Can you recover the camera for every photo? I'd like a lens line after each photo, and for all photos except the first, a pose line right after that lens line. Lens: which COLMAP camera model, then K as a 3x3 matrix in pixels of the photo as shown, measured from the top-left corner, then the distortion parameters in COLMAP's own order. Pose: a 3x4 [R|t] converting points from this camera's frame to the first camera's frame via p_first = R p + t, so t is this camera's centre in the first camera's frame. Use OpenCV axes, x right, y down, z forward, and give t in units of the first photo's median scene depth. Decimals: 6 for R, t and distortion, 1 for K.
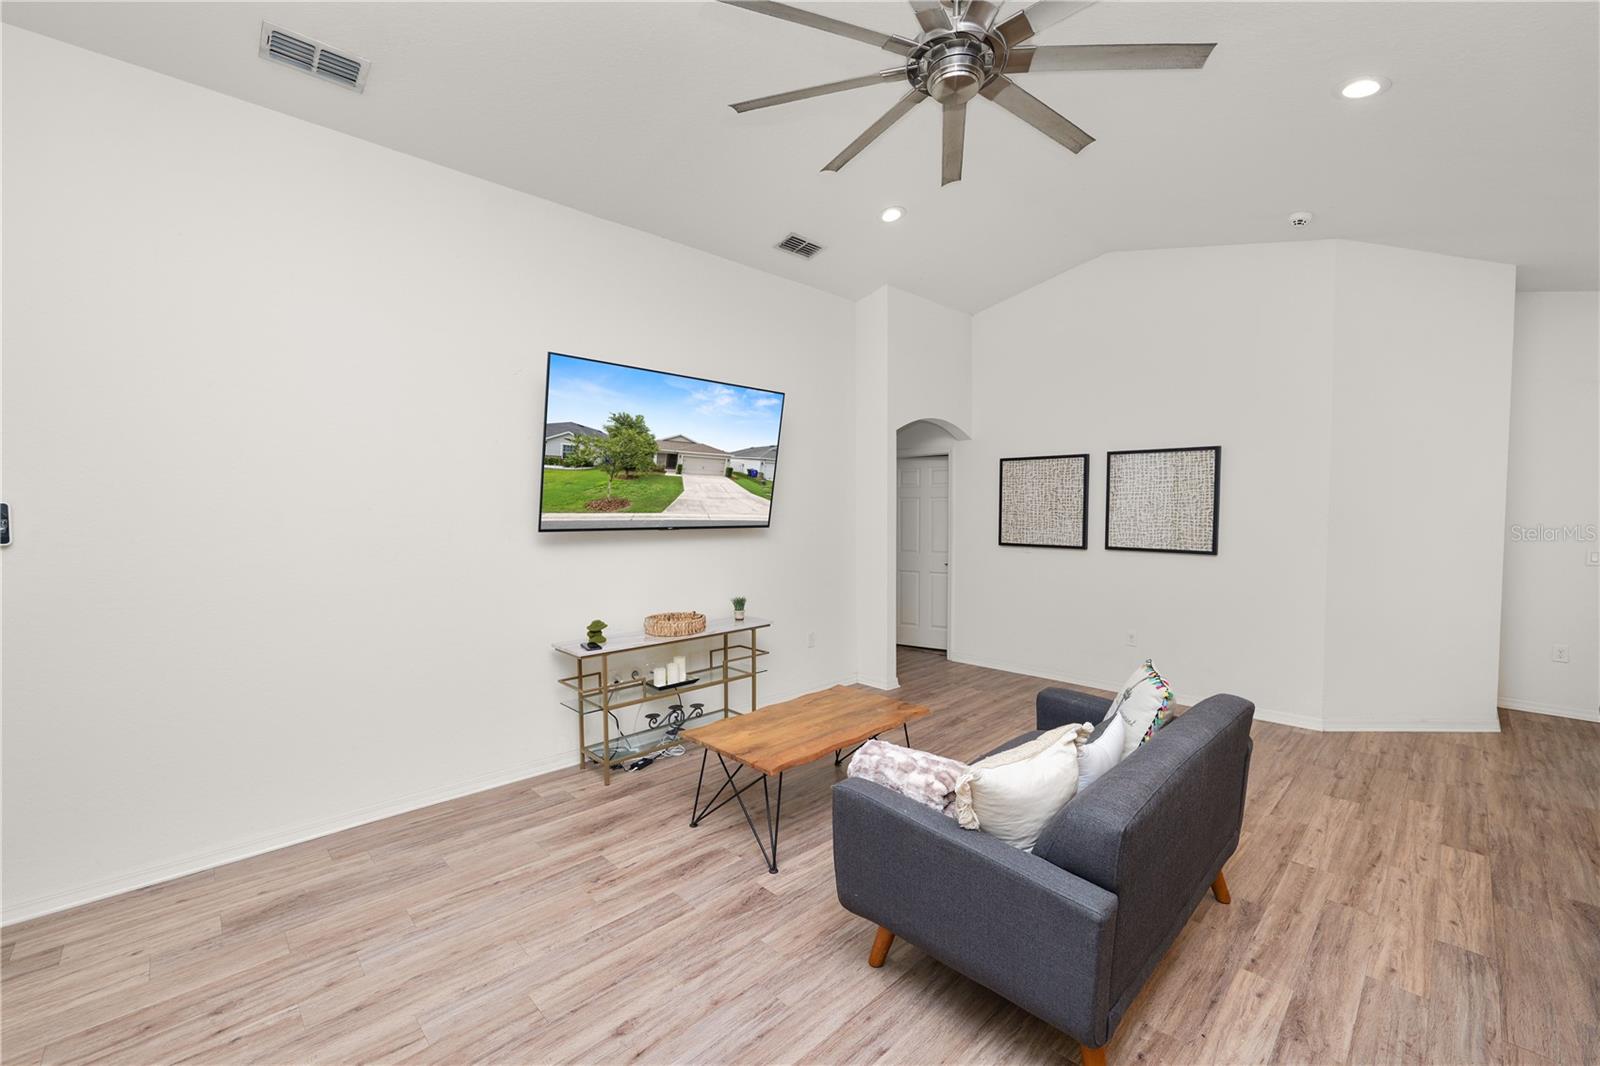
lens RADIAL K [[651.7, 0, 801.6], [0, 651.7, 537.3], [0, 0, 1]] dist [-0.013047, 0.001207]
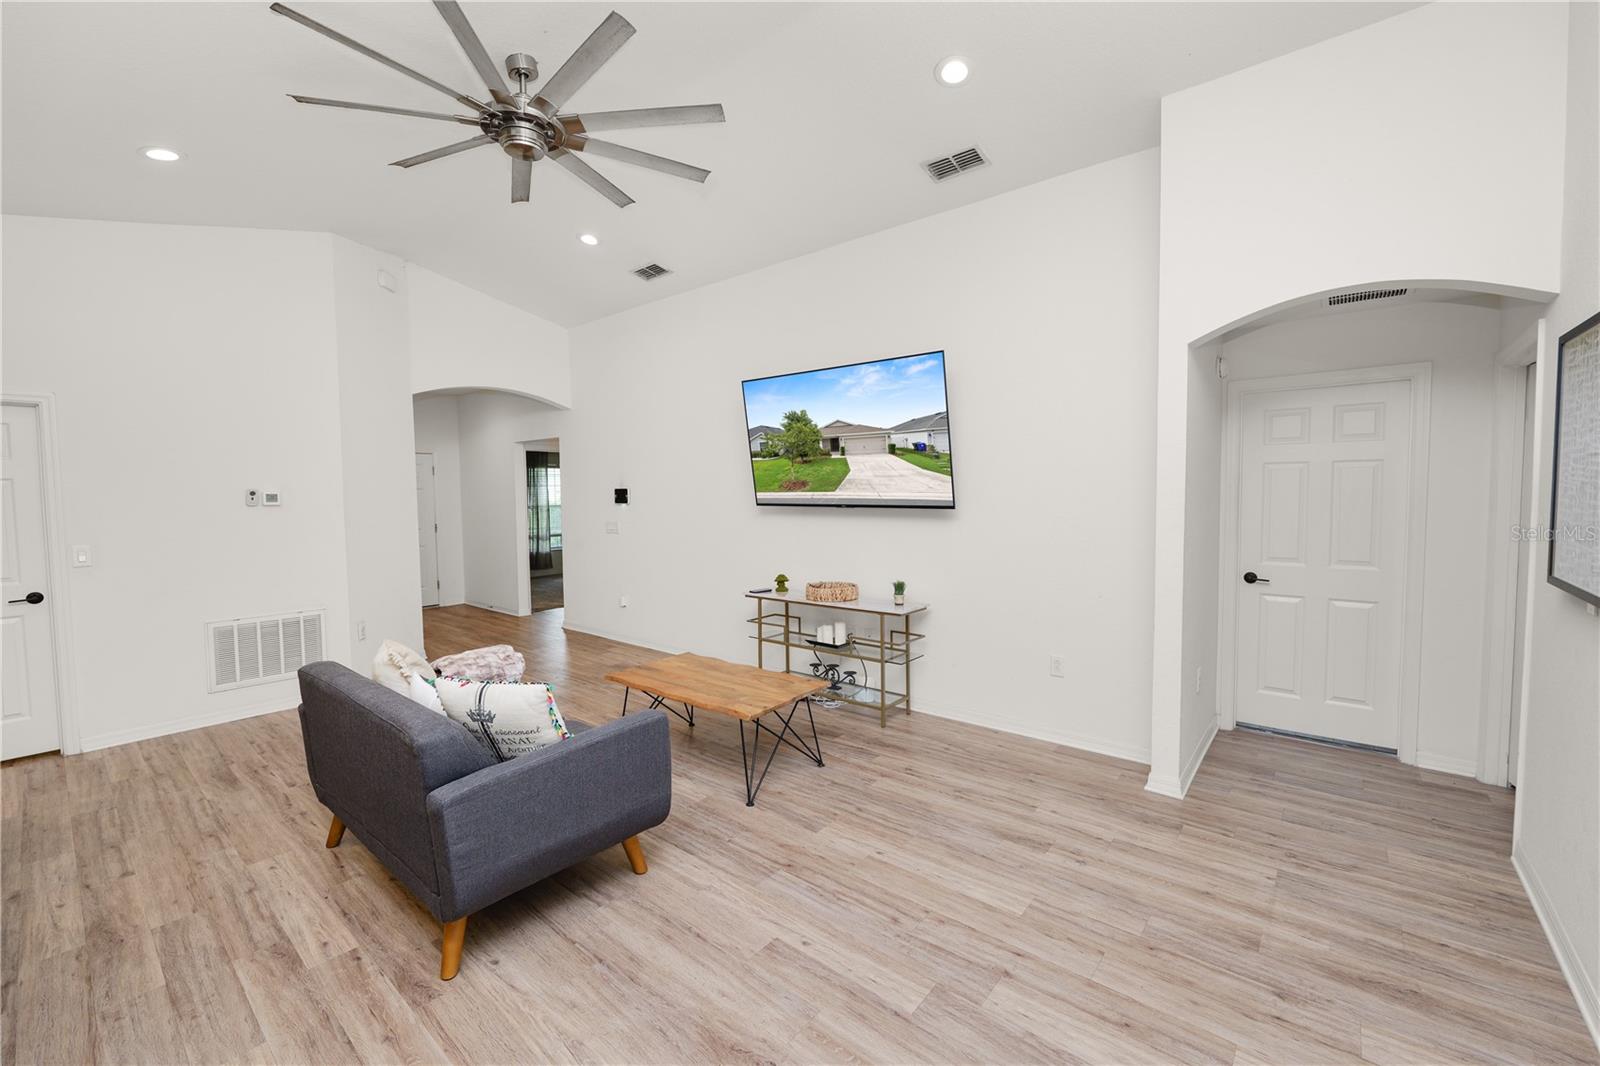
lens RADIAL K [[651.7, 0, 795.1], [0, 651.7, 527.3], [0, 0, 1]] dist [-0.013047, 0.001207]
pose [[0.098761, 0.058414, -0.993395, 0.916721], [-0.030820, 0.997976, 0.055619, -0.036820], [0.994634, 0.025124, 0.100361, 0.833585]]
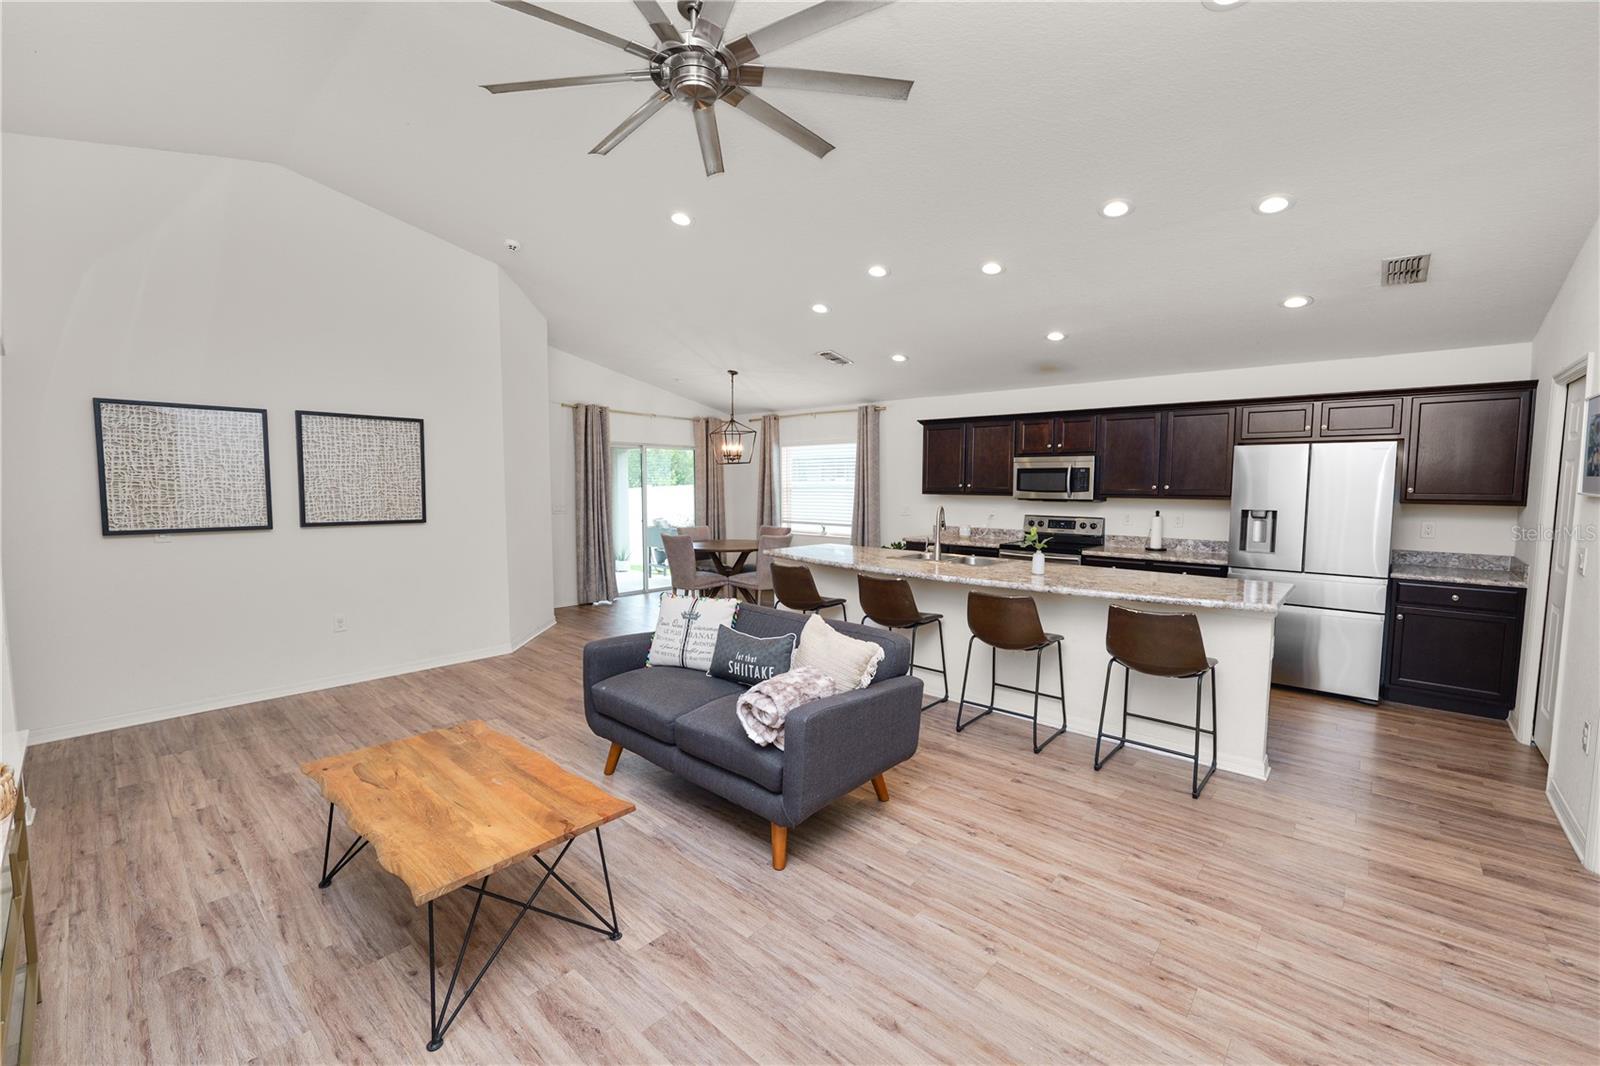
lens RADIAL K [[651.7, 0, 798.3], [0, 651.7, 533.6], [0, 0, 1]] dist [-0.013047, 0.001207]
pose [[-0.065494, -0.079279, 0.994699, -0.547009], [0.040613, 0.995801, 0.082041, -0.020418], [-0.997026, 0.045771, -0.061999, 0.548420]]
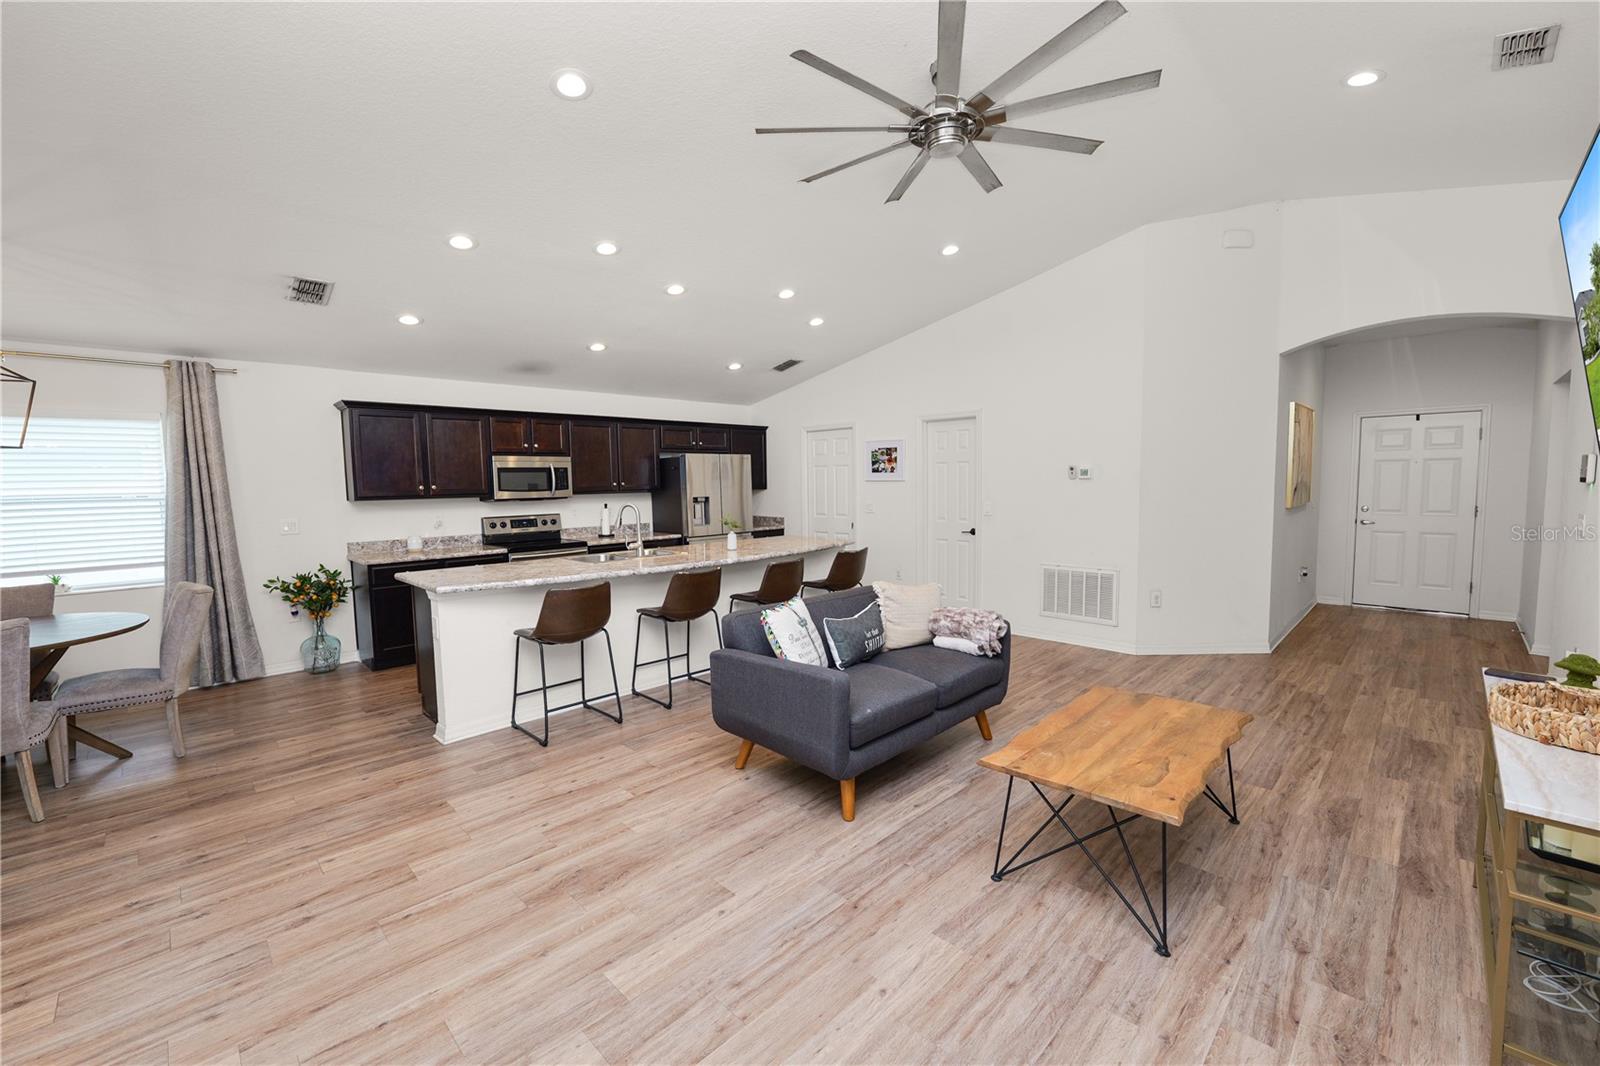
lens RADIAL K [[651.7, 0, 798.6], [0, 651.7, 529.1], [0, 0, 1]] dist [-0.013047, 0.001207]
pose [[-0.999766, 0.018332, -0.011520, 0.335632], [0.016840, 0.992822, 0.118410, -0.051421], [0.013608, 0.118189, -0.992898, 1.418588]]
